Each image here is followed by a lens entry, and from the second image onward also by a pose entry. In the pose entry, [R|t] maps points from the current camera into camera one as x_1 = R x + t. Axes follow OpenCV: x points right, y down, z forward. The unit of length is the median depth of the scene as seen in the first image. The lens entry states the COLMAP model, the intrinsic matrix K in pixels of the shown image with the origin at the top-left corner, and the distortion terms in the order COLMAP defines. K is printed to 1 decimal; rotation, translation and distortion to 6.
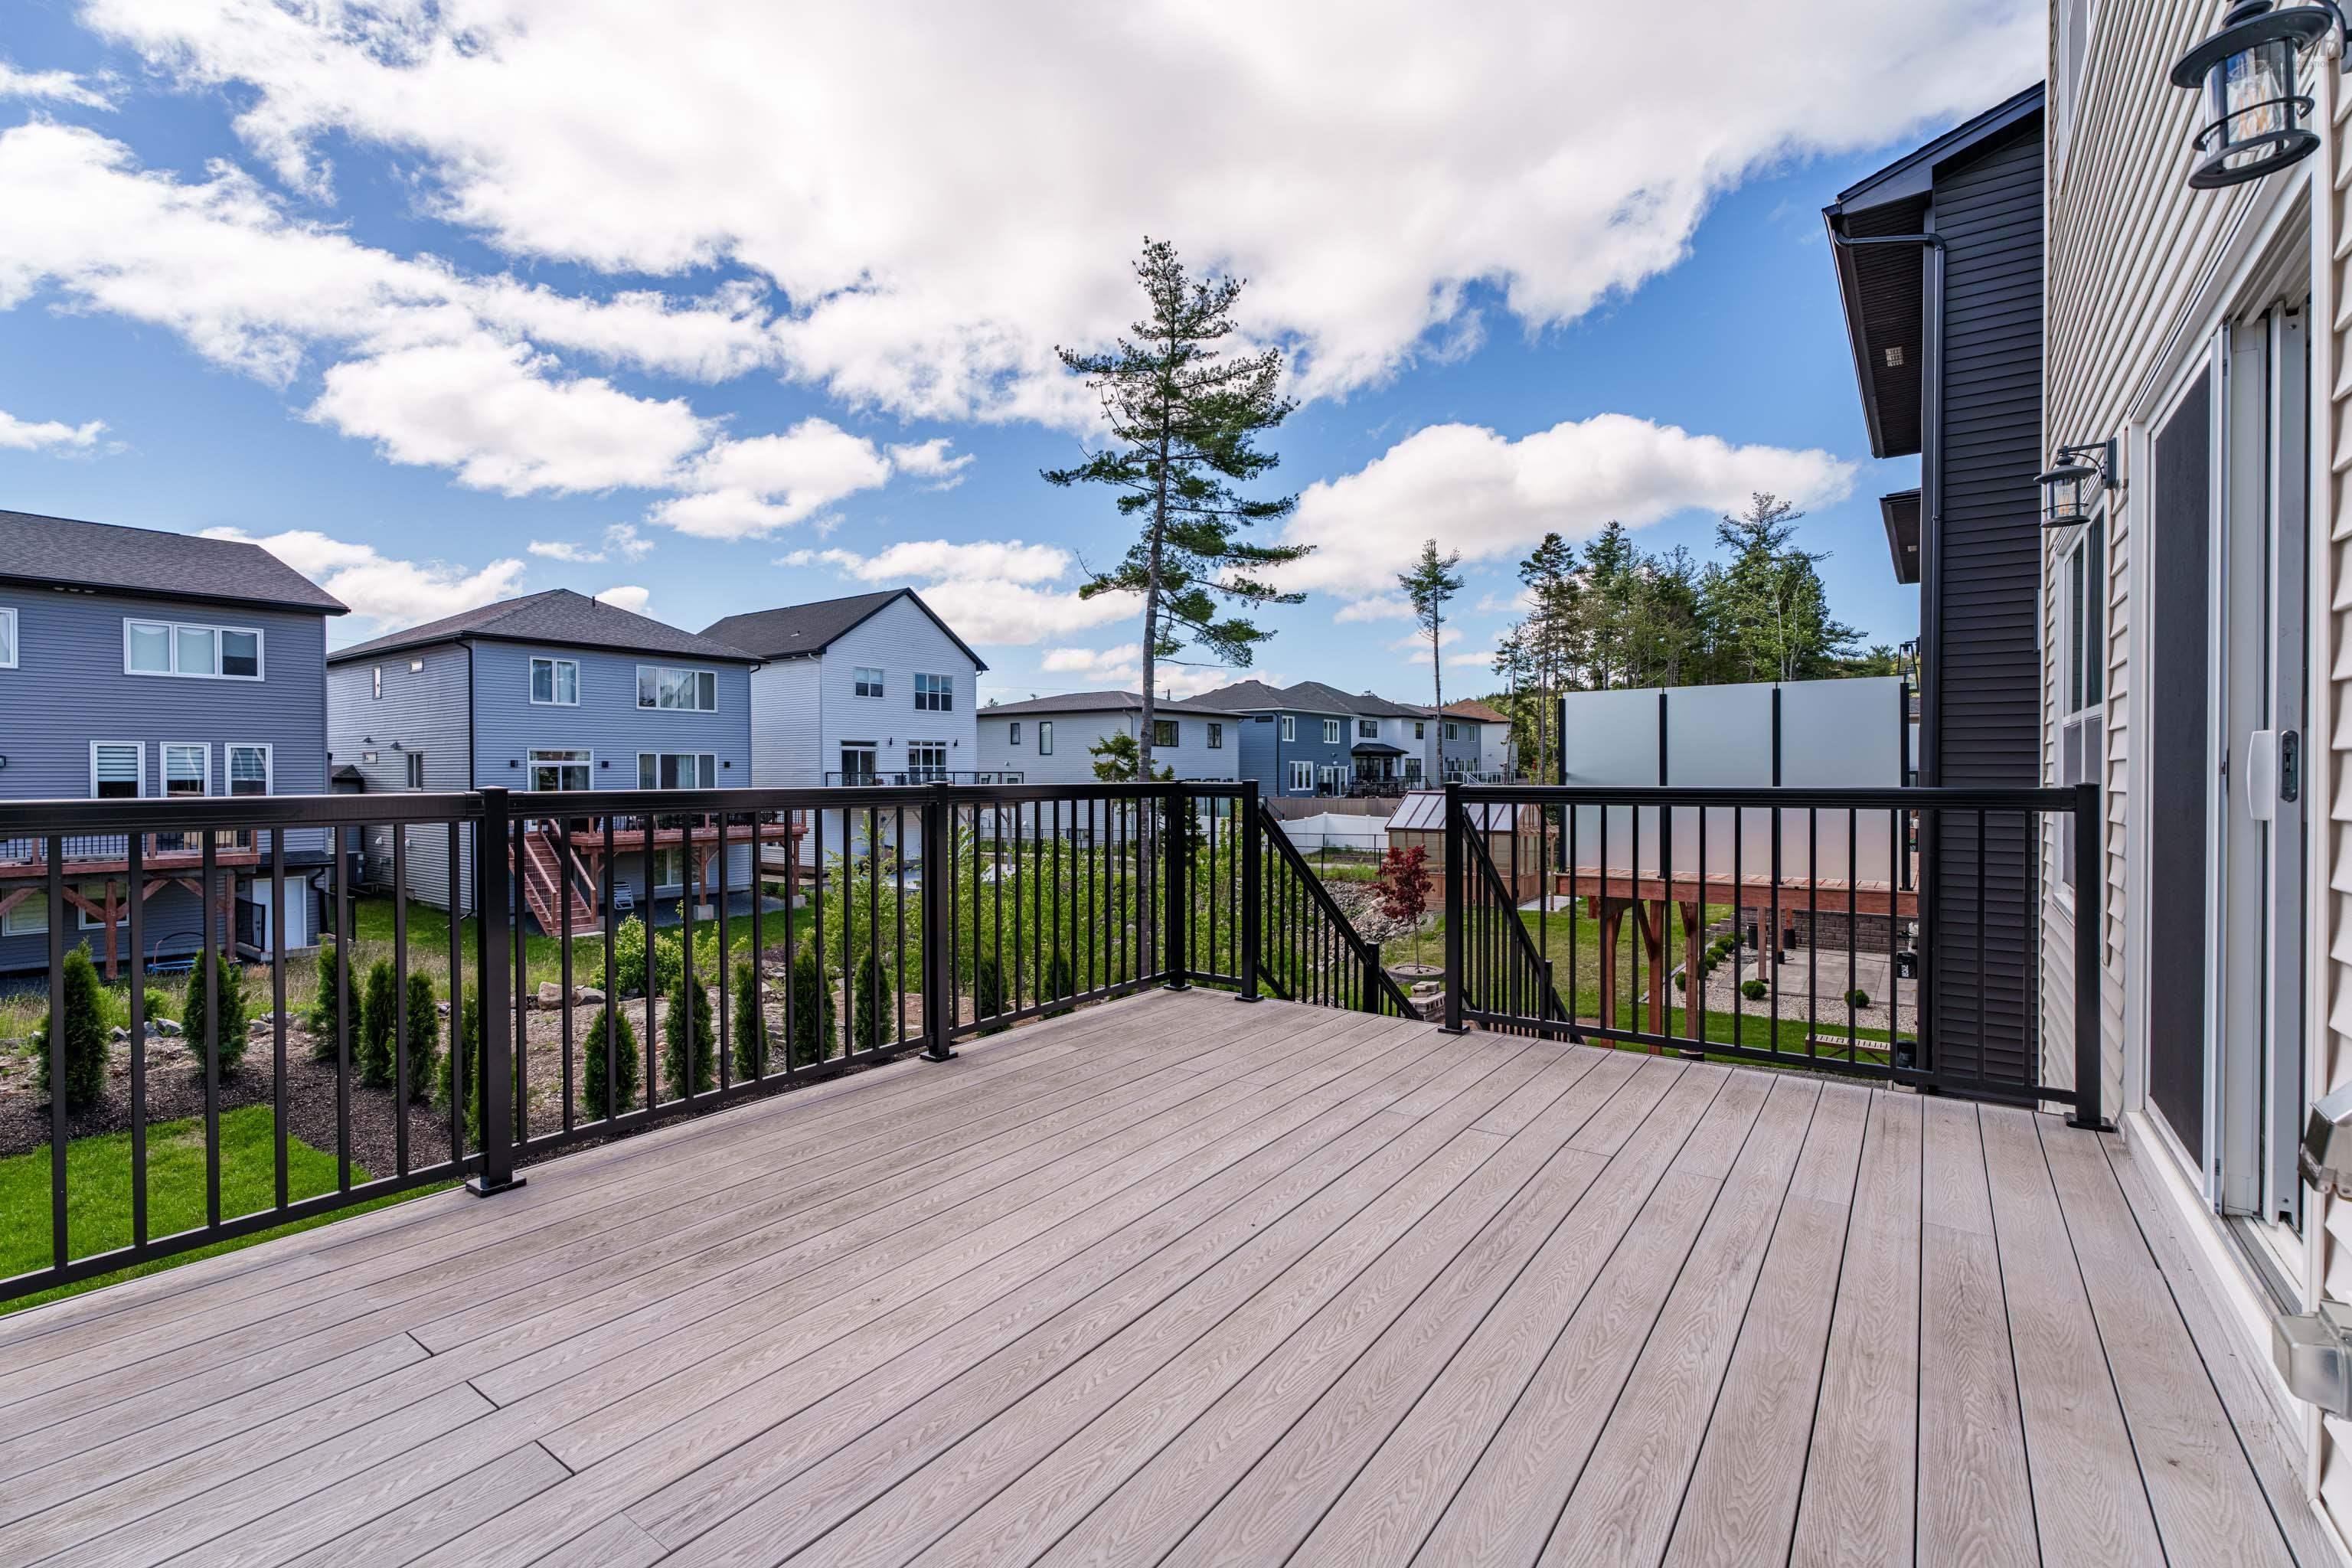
lens RADIAL K [[1067.3, 0, 1176.0], [0, 1067.3, 784.0], [0, 0, 1]] dist [0.001073, -0.000159]
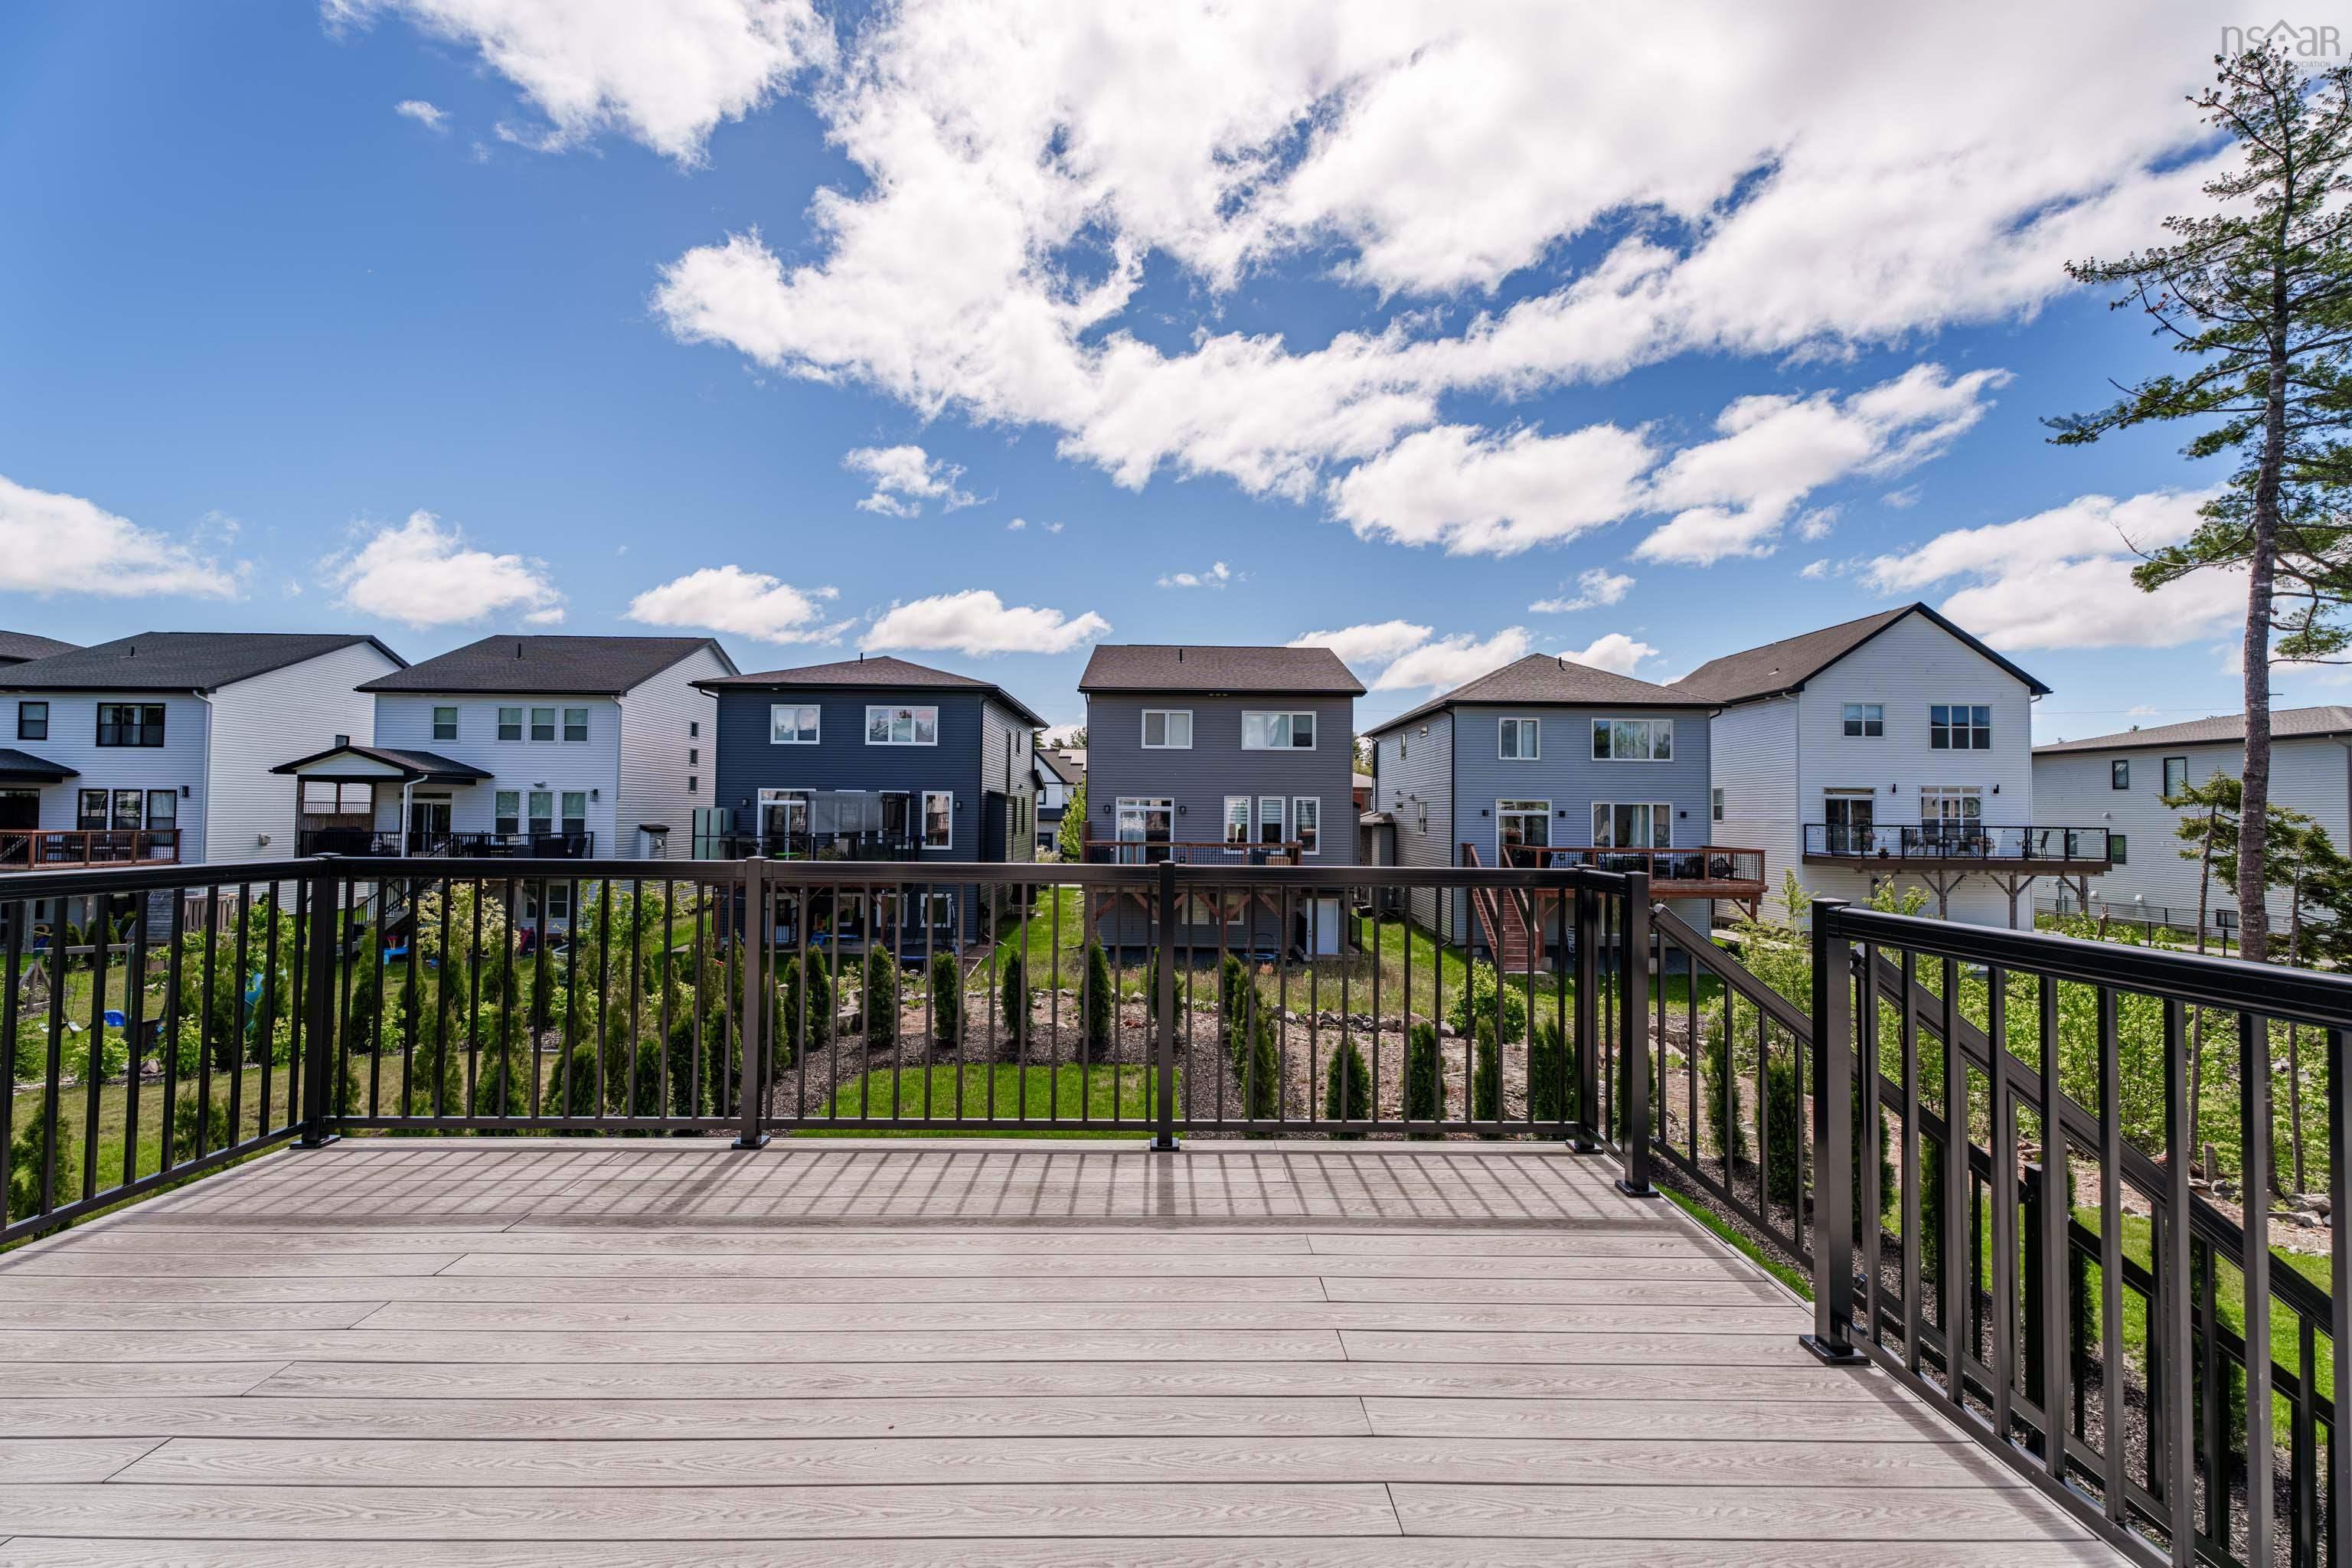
lens RADIAL K [[1053.2, 0, 1177.7], [0, 1053.2, 748.3], [0, 0, 1]] dist [-0.016501, 0.013961]
pose [[0.588835, -0.041377, -0.807194, 0.103880], [-0.020678, 0.997591, -0.066222, -0.007254], [0.807989, 0.055685, 0.586561, 0.079752]]
